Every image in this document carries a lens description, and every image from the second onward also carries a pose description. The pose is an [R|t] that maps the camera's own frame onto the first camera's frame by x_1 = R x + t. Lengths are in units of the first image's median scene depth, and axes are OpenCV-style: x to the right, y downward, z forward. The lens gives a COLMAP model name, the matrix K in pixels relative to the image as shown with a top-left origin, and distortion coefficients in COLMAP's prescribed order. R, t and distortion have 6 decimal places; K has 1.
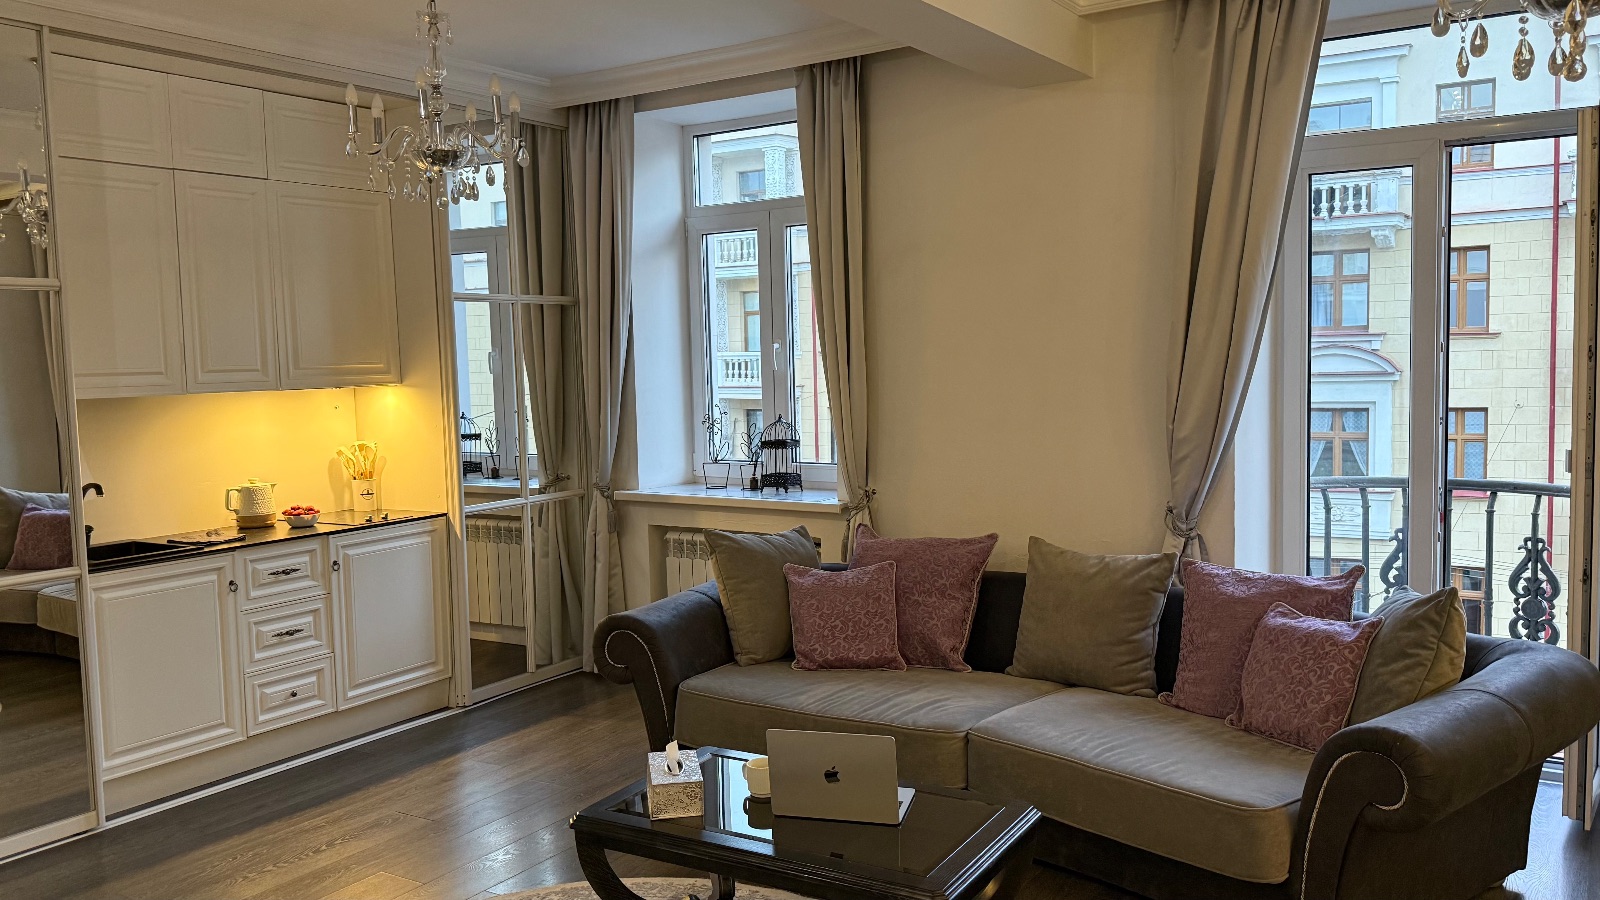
lens RADIAL K [[1258.1, 0, 802.0], [0, 1258.1, 450.9], [0, 0, 1]] dist [0.105585, -0.189013]
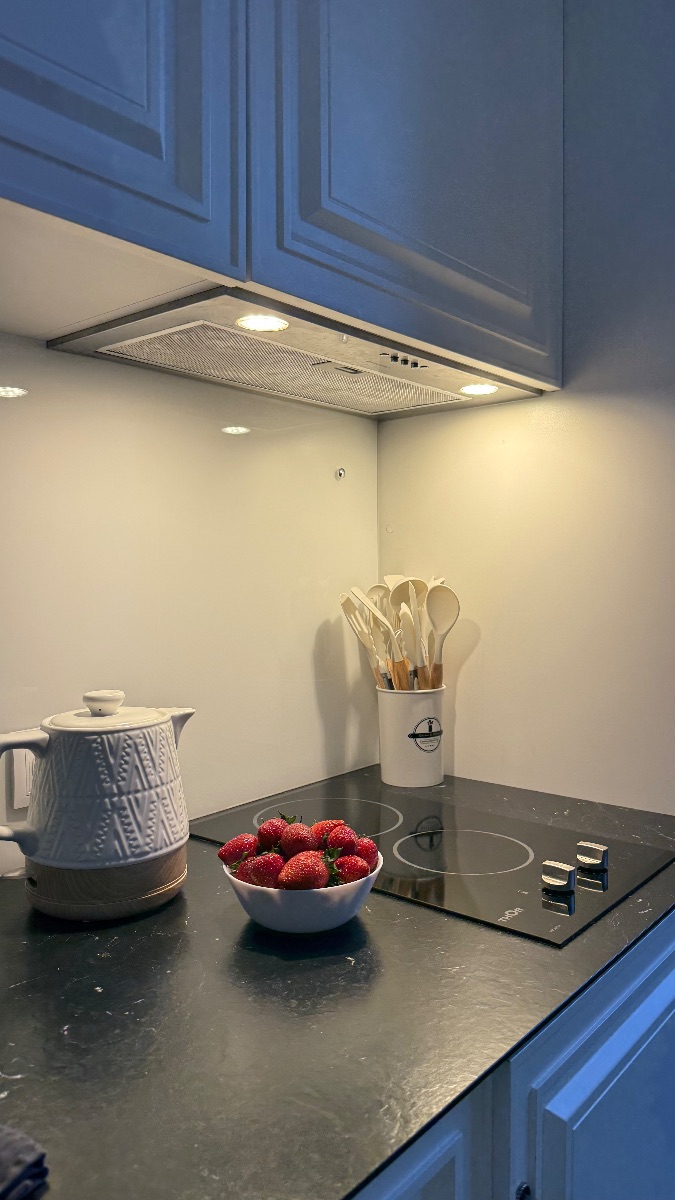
lens RADIAL K [[833.4, 0, 337.5], [0, 833.4, 600.0], [0, 0, 1]] dist [0.135285, -0.252675]
pose [[0.991675, 0.032902, -0.124494, -0.382375], [-0.037346, 0.998740, -0.033532, 0.008526], [0.123233, 0.037902, 0.991654, 0.881143]]
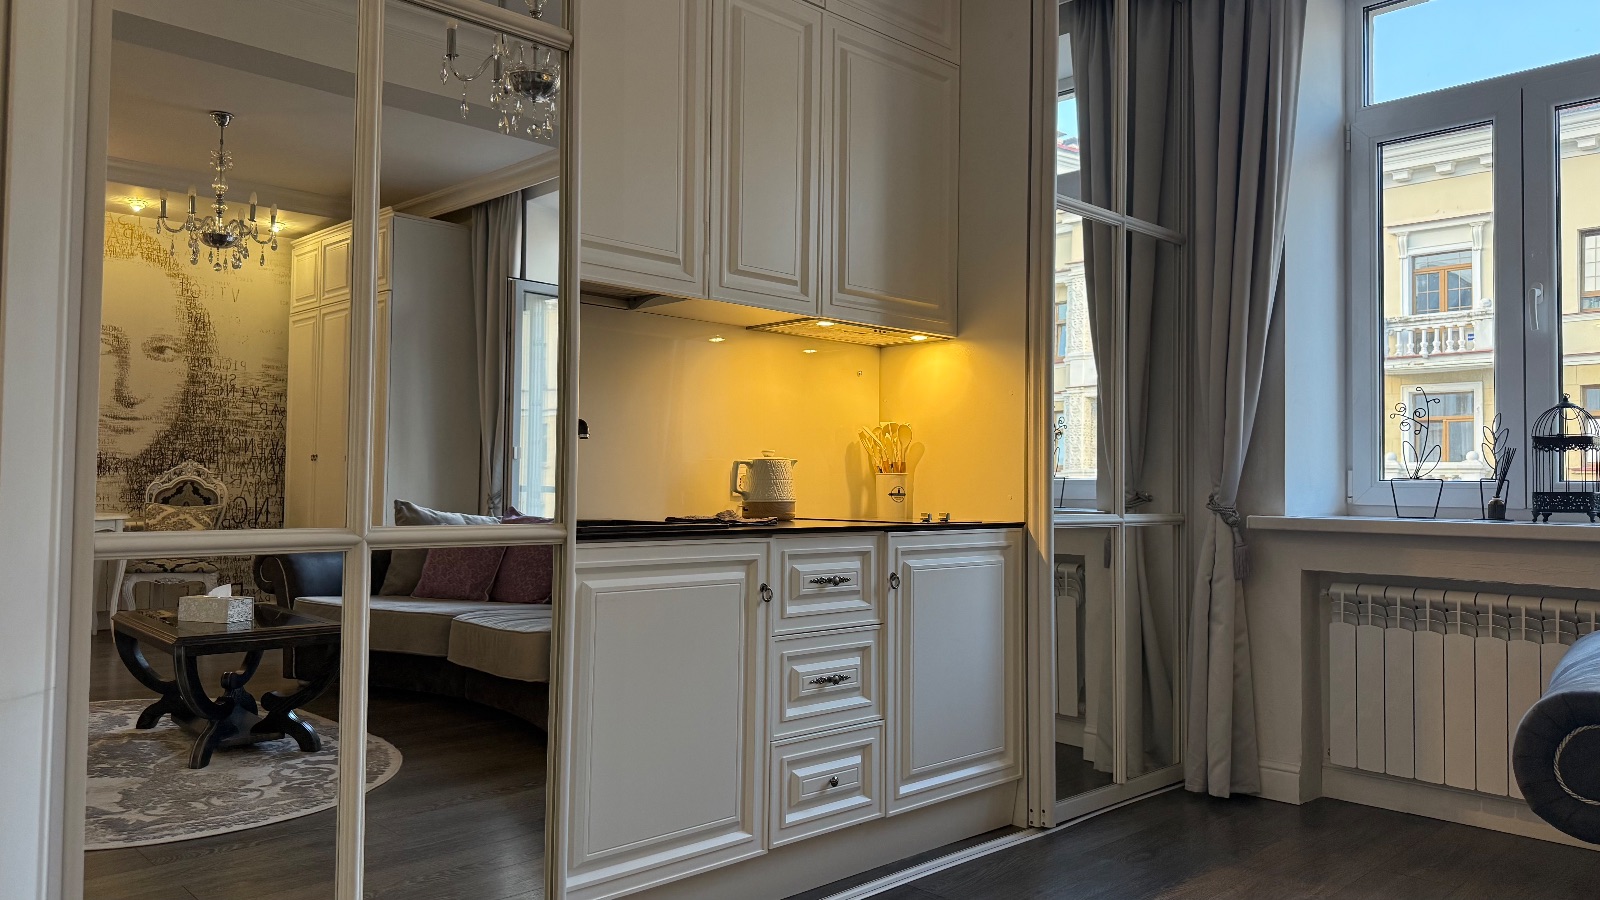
lens RADIAL K [[1111.2, 0, 800.0], [0, 1111.2, 450.0], [0, 0, 1]] dist [0.135285, -0.252675]
pose [[0.973355, 0.034427, -0.226704, -0.288776], [-0.058739, 0.993112, -0.101383, 0.084724], [0.221653, 0.111998, 0.968673, 0.439795]]
